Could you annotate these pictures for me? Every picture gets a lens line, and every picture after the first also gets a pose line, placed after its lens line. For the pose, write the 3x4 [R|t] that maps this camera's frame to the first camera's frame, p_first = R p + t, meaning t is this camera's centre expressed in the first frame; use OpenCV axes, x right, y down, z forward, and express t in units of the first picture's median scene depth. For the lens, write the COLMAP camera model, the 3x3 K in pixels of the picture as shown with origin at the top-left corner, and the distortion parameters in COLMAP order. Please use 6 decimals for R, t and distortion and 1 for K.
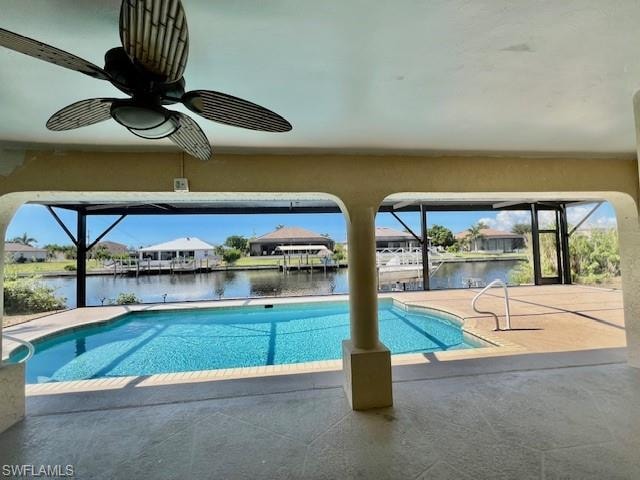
lens RADIAL K [[256.1, 0, 318.3], [0, 256.1, 238.3], [0, 0, 1]] dist [0.000824, -0.000001]
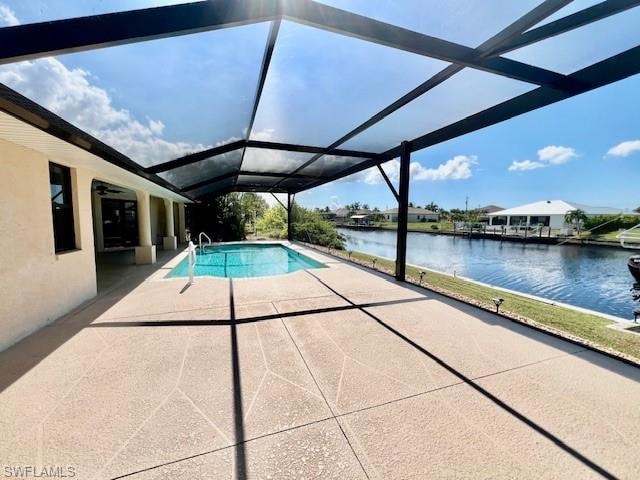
lens RADIAL K [[256.1, 0, 318.3], [0, 256.1, 238.3], [0, 0, 1]] dist [0.000824, -0.000001]
pose [[0.220807, 0.106713, -0.969462, 0.192513], [0.028347, 0.992874, 0.115747, 0.003396], [0.974905, -0.053039, 0.216209, 0.127214]]
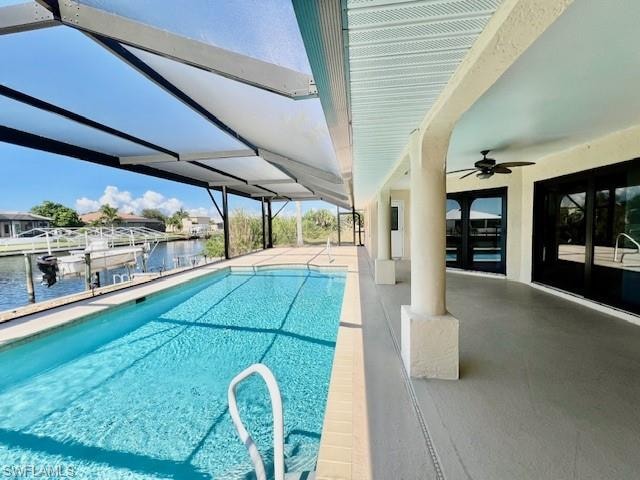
lens RADIAL K [[256.1, 0, 318.3], [0, 256.1, 238.3], [0, 0, 1]] dist [0.000824, -0.000001]
pose [[0.243686, -0.031232, 0.969351, -0.120448], [-0.025355, 0.998935, 0.038559, 0.009080], [-0.969523, -0.033974, 0.242635, 0.057846]]
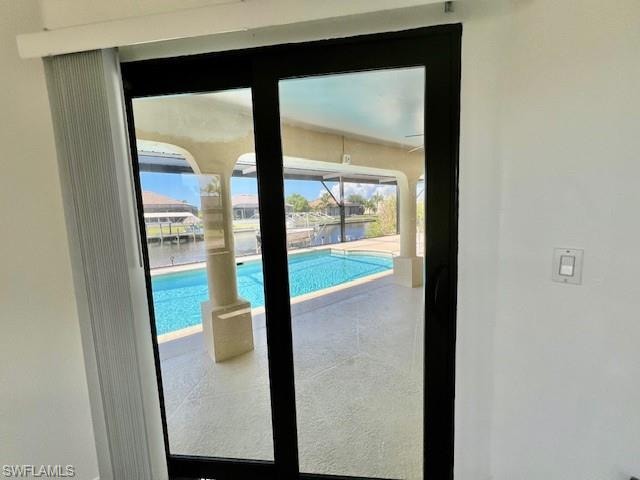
lens RADIAL K [[256.1, 0, 318.3], [0, 256.1, 238.3], [0, 0, 1]] dist [0.000824, -0.000001]
pose [[0.845163, -0.059585, 0.531177, -0.077121], [-0.007508, 0.992346, 0.123262, 0.003415], [-0.534456, -0.108165, 0.838247, -0.010782]]
